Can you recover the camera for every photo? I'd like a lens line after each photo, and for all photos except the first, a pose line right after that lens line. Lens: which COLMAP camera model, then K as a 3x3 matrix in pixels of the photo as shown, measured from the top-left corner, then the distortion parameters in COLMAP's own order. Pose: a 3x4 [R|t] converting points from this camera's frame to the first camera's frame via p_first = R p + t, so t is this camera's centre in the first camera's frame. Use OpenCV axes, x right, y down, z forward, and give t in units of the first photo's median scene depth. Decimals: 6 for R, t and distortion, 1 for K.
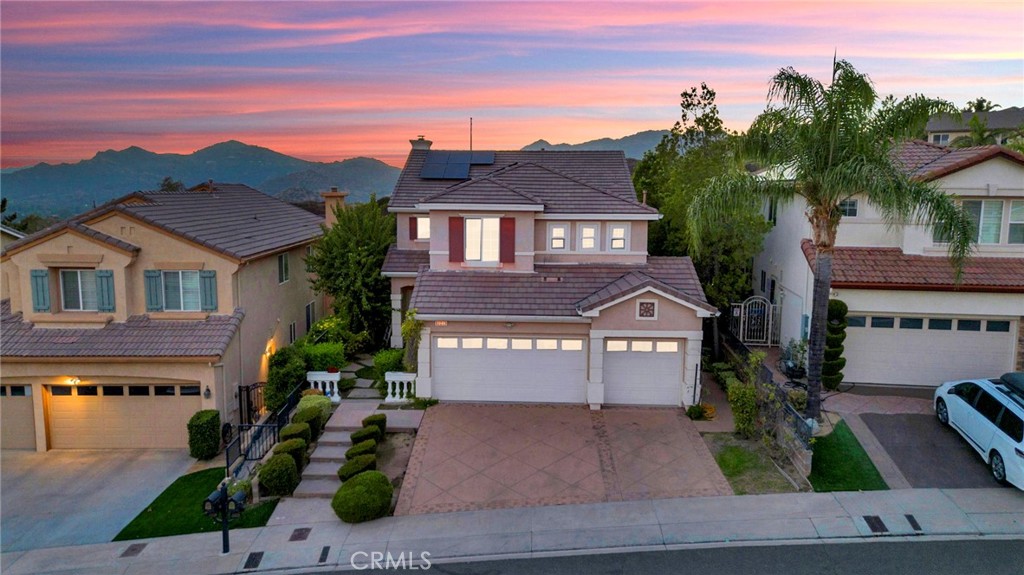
lens RADIAL K [[720.3, 0, 512.0], [0, 720.3, 287.5], [0, 0, 1]] dist [0.074358, -0.083244]
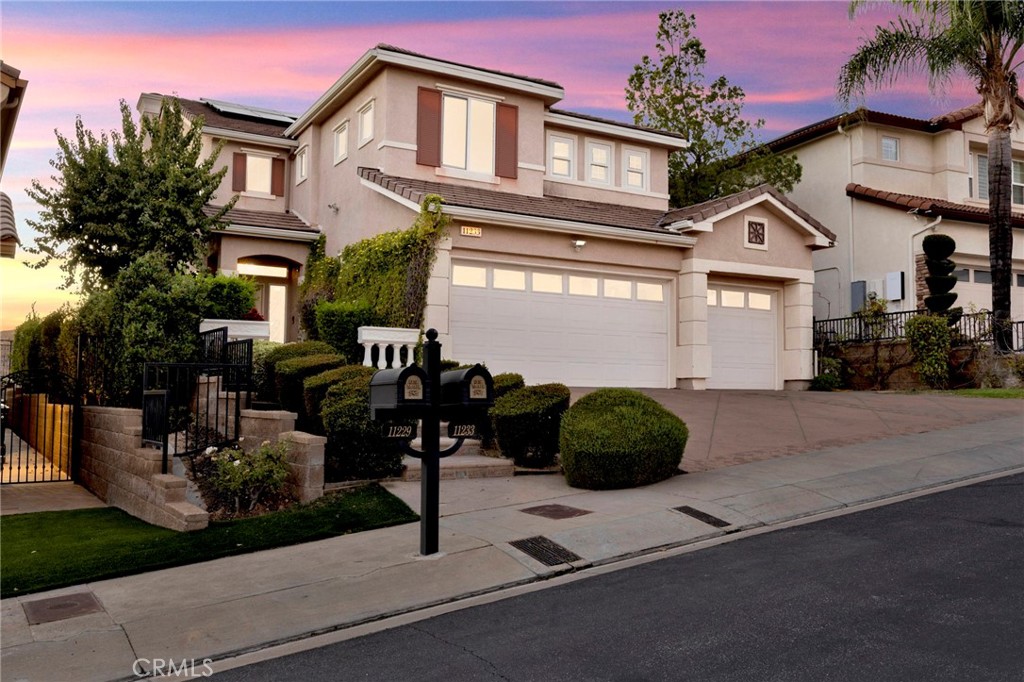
lens RADIAL K [[851.4, 0, 512.0], [0, 851.4, 341.0], [0, 0, 1]] dist [-0.002559, -0.002675]
pose [[0.850059, 0.033238, 0.525638, -0.399337], [0.071966, 0.981316, -0.178436, 0.243349], [-0.521748, 0.189510, 0.831784, 0.466485]]
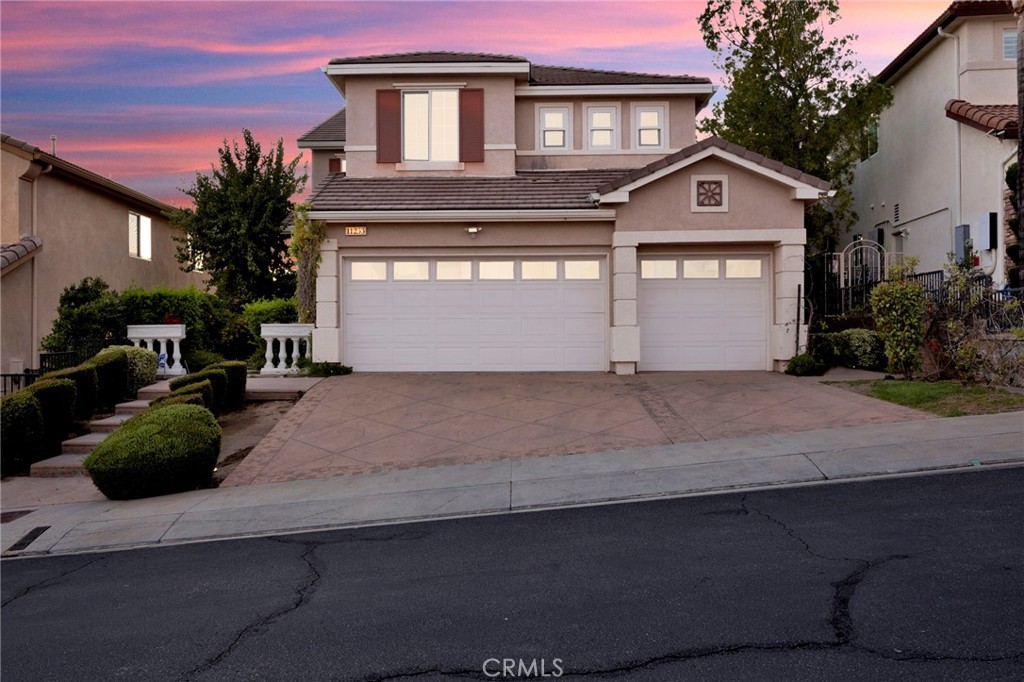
lens RADIAL K [[819.8, 0, 507.9], [0, 819.8, 339.7], [0, 0, 1]] dist [-0.008888, -0.002691]
pose [[0.999840, -0.012831, 0.012501, 0.014452], [0.014301, 0.991974, -0.125634, 0.219355], [-0.010789, 0.125793, 0.991998, 0.351064]]
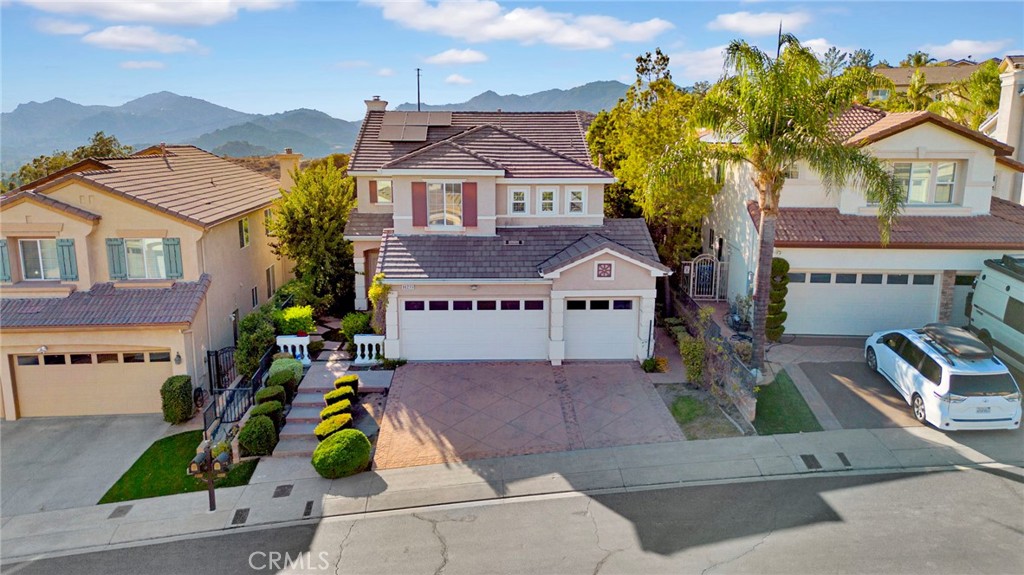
lens RADIAL K [[720.3, 0, 512.0], [0, 720.3, 287.5], [0, 0, 1]] dist [0.074358, -0.083244]
pose [[0.997677, -0.018675, 0.065517, -0.017010], [0.014590, 0.997952, 0.062281, -0.011666], [-0.066546, -0.061181, 0.995906, -0.039608]]
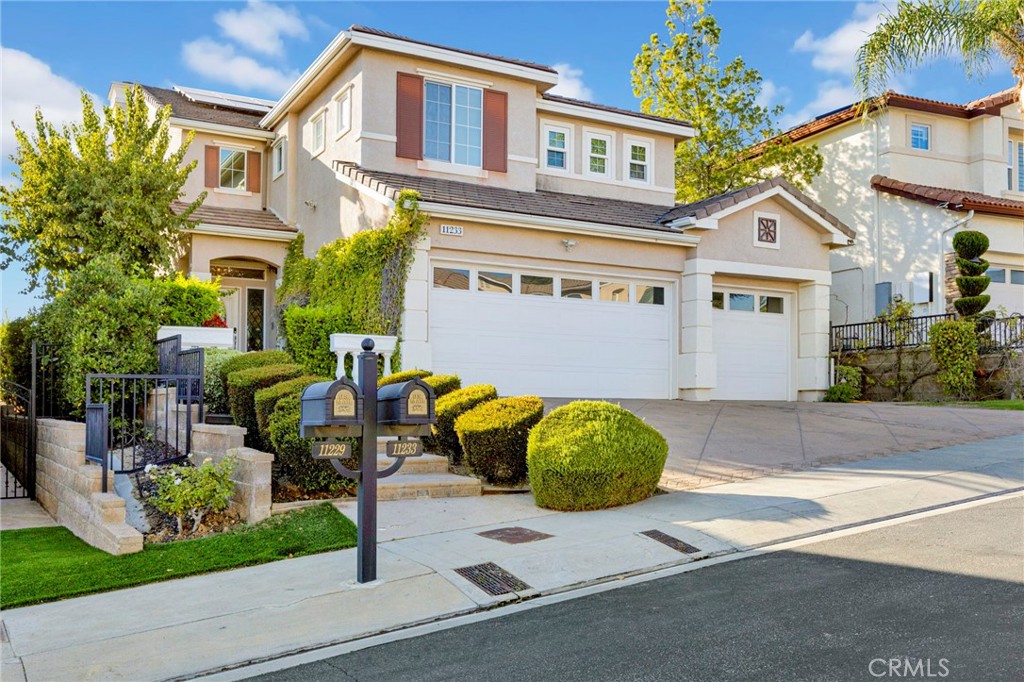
lens RADIAL K [[909.7, 0, 503.3], [0, 909.7, 380.9], [0, 0, 1]] dist [-0.002870, 0.000288]
pose [[0.862399, 0.013243, 0.506056, -0.379540], [0.068818, 0.987311, -0.143114, 0.242355], [-0.501529, 0.158247, 0.850545, 0.460805]]
